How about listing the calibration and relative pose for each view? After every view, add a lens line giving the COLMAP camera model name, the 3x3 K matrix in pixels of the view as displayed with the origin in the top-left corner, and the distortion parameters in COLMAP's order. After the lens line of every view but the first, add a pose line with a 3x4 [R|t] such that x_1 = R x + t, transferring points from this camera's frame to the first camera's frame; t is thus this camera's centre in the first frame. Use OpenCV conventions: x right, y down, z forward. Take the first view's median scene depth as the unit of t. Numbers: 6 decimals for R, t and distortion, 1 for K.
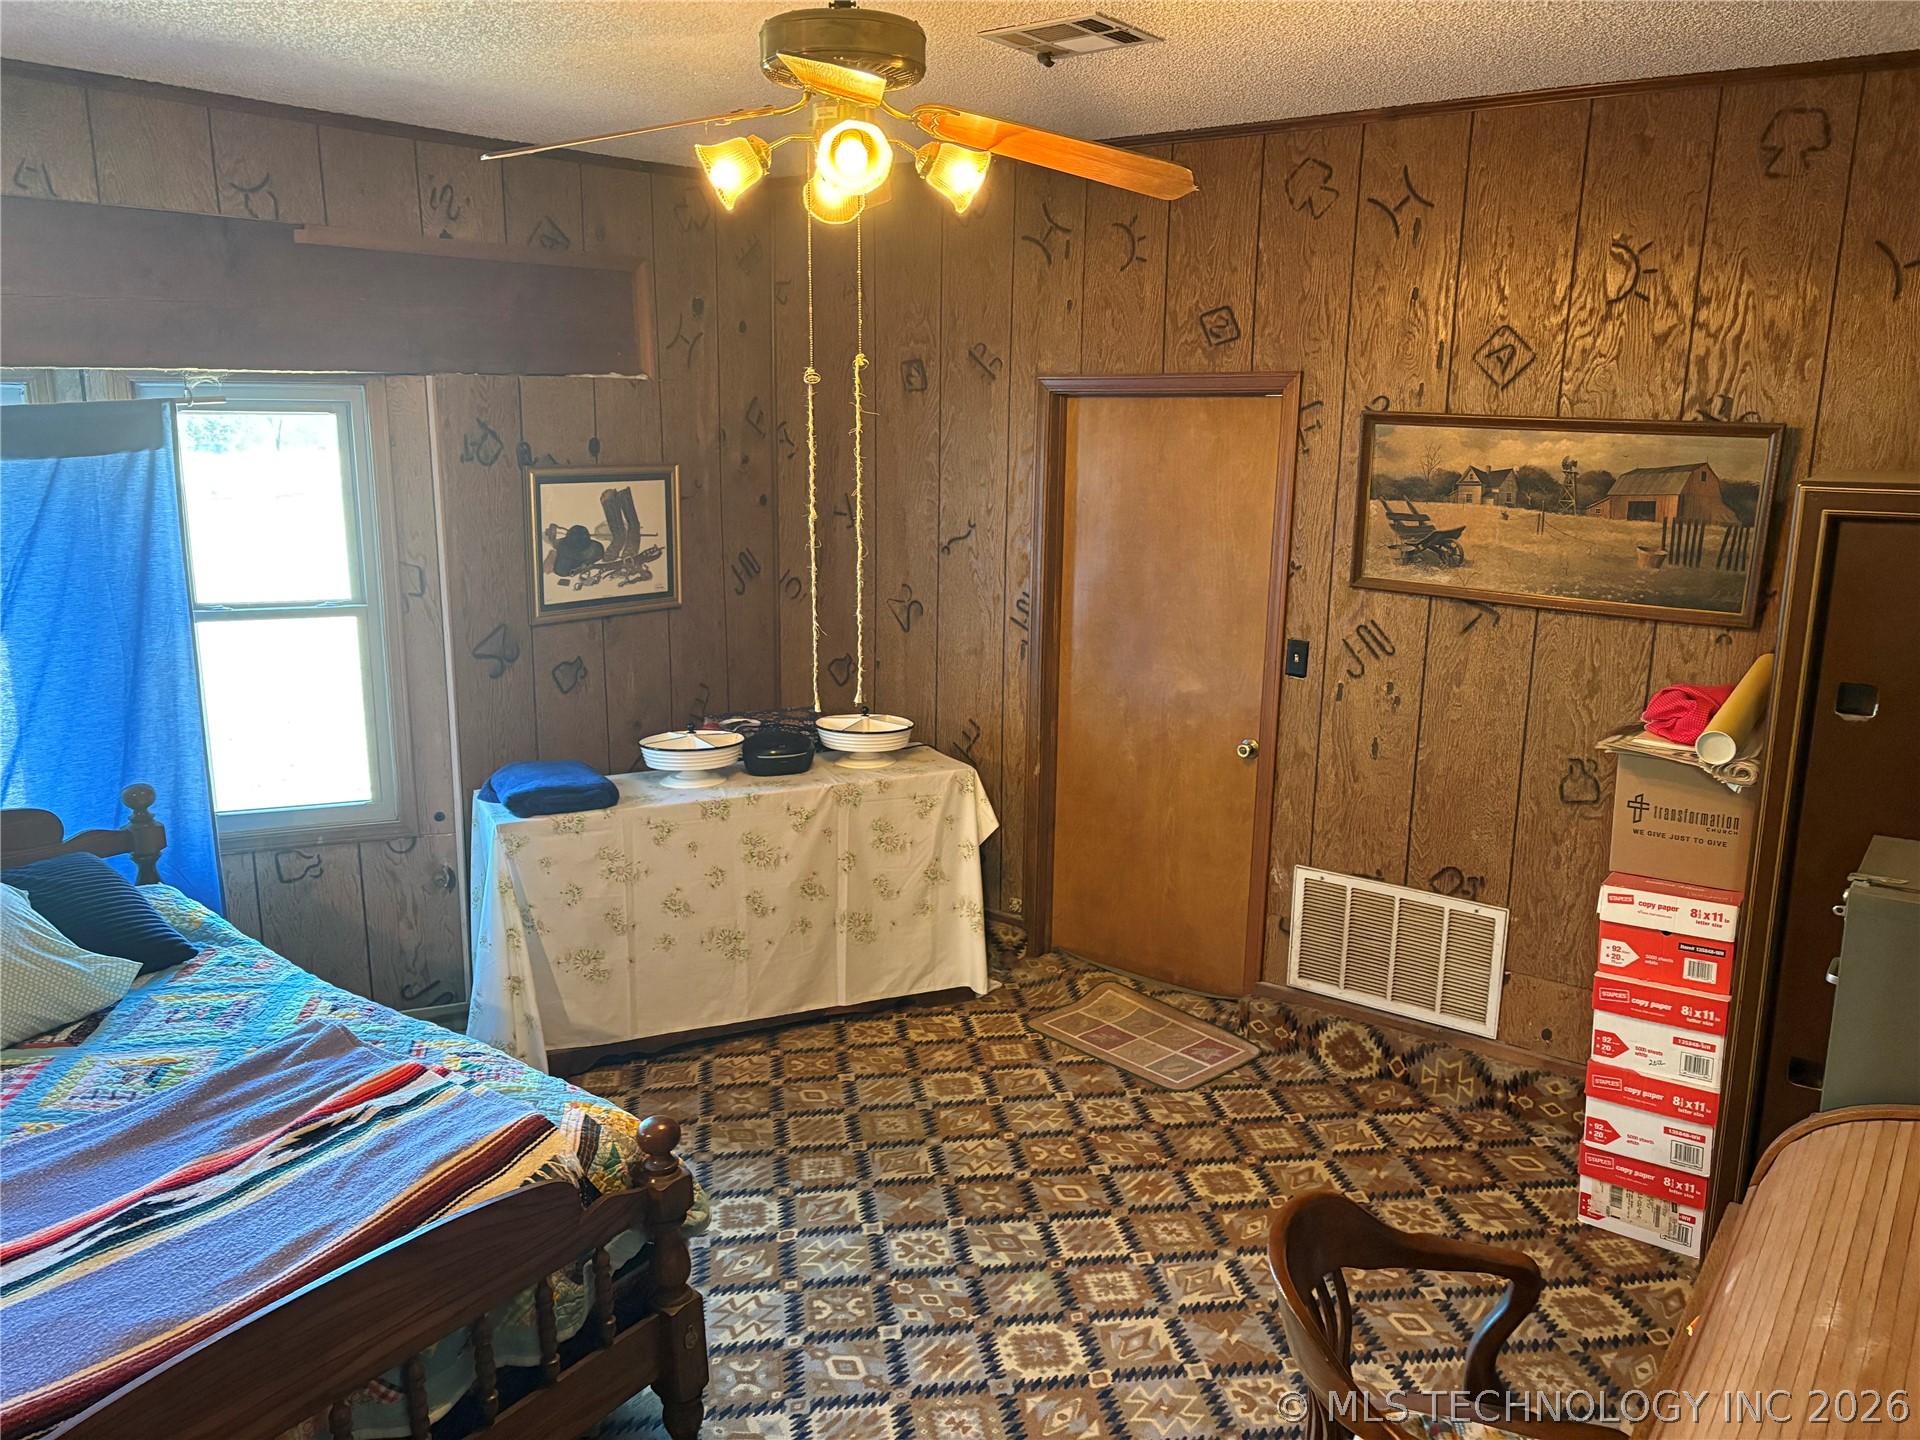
lens RADIAL K [[1451.8, 0, 873.5], [0, 1451.8, 738.0], [0, 0, 1]] dist [0.035952, -0.035085]
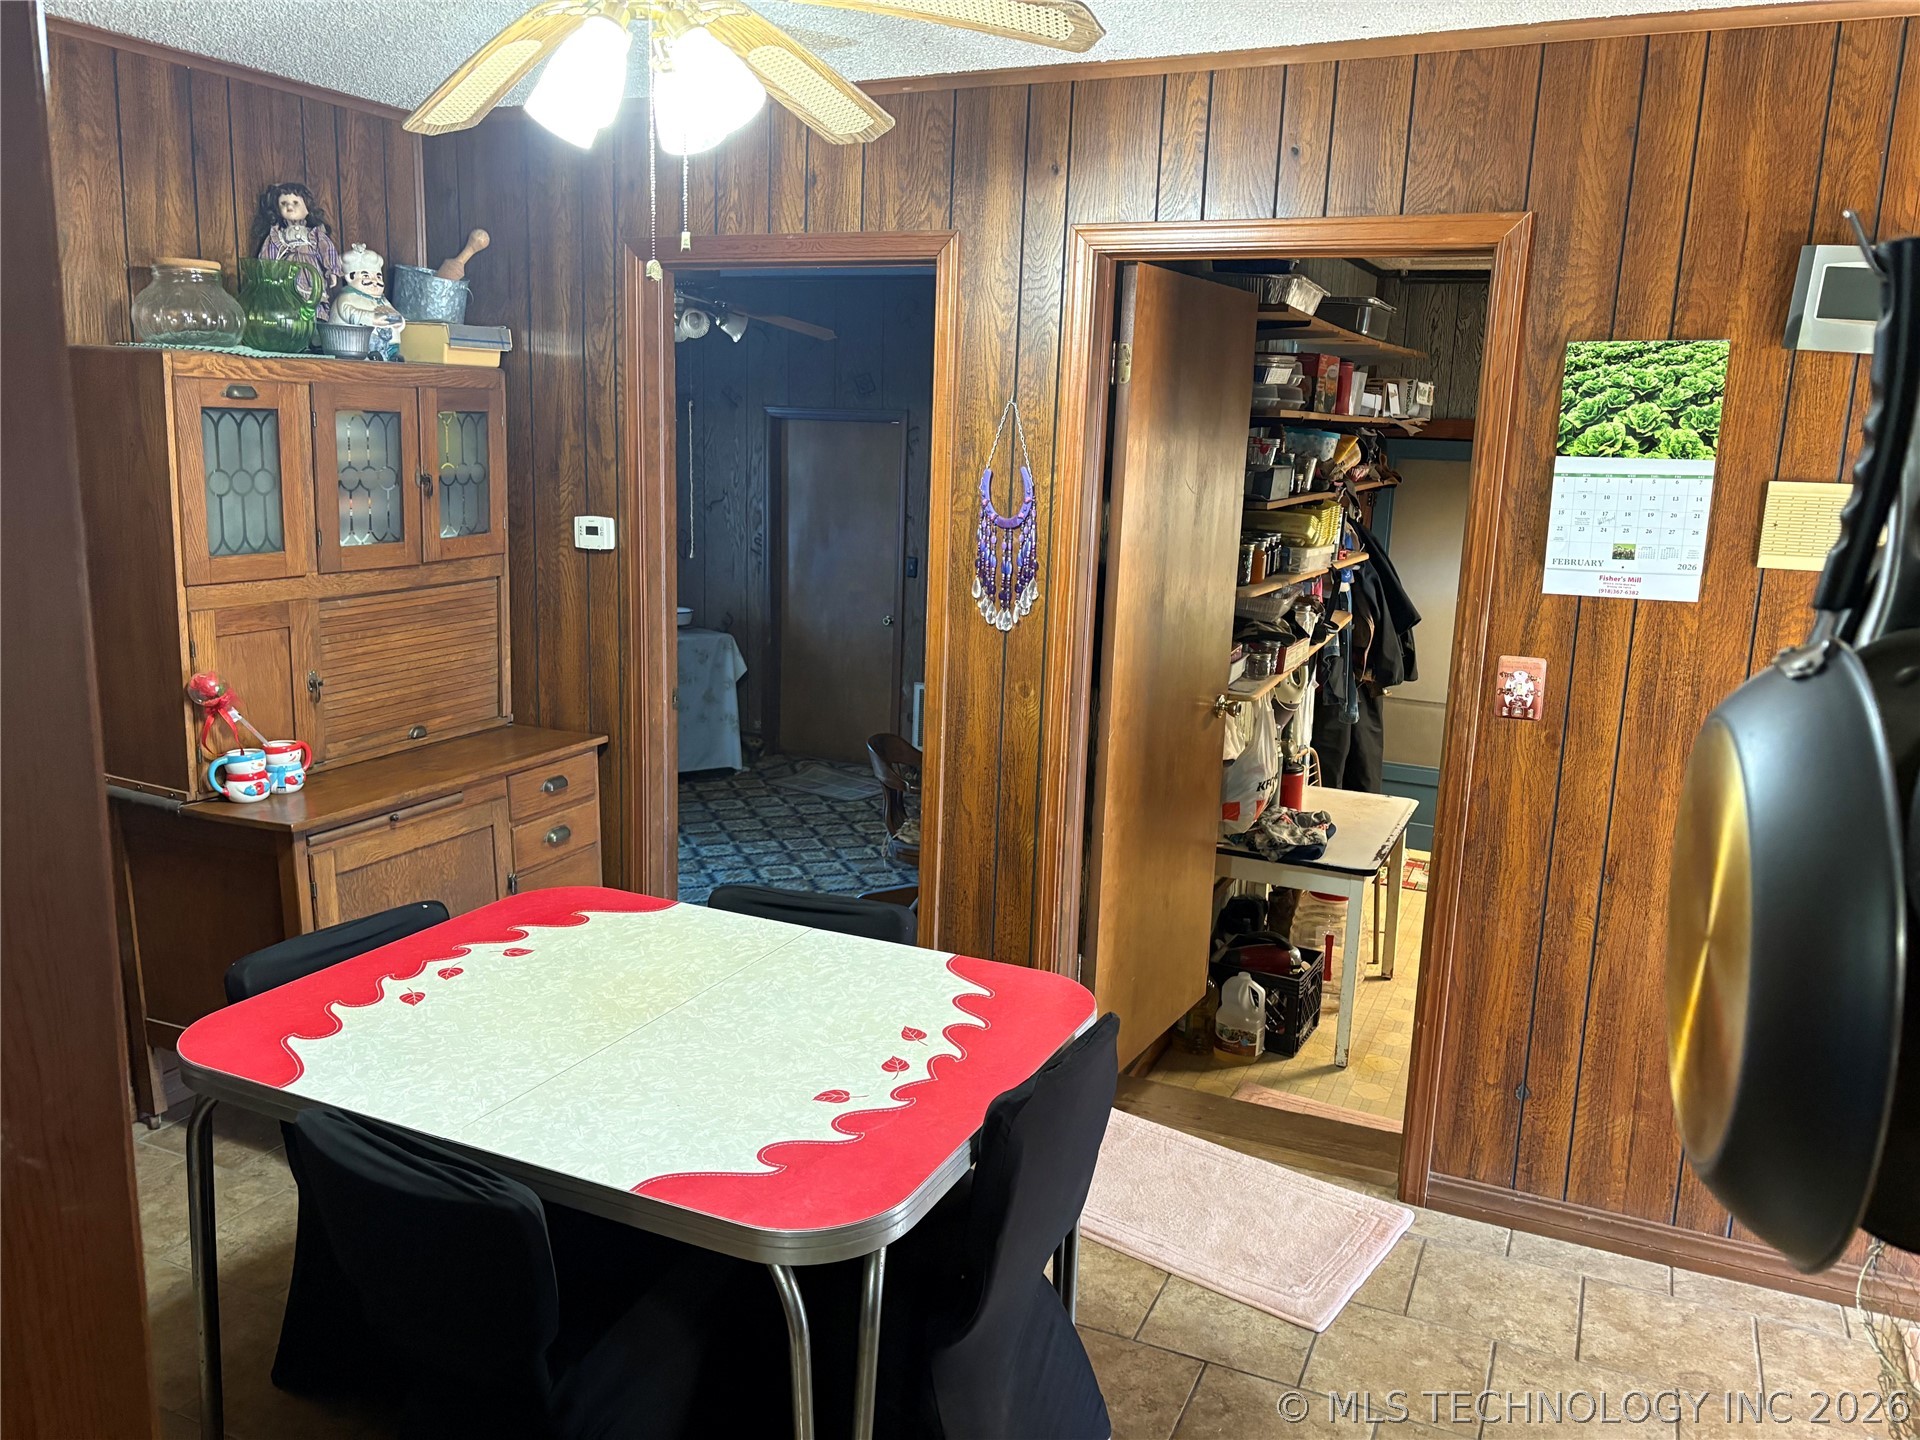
lens RADIAL K [[1451.8, 0, 963.9], [0, 1451.8, 719.3], [0, 0, 1]] dist [0.035952, -0.035085]
pose [[0.967435, -0.018827, 0.252420, -0.099468], [0.026148, 0.999328, -0.025679, 0.171301], [-0.251767, 0.031443, 0.967277, -0.711279]]
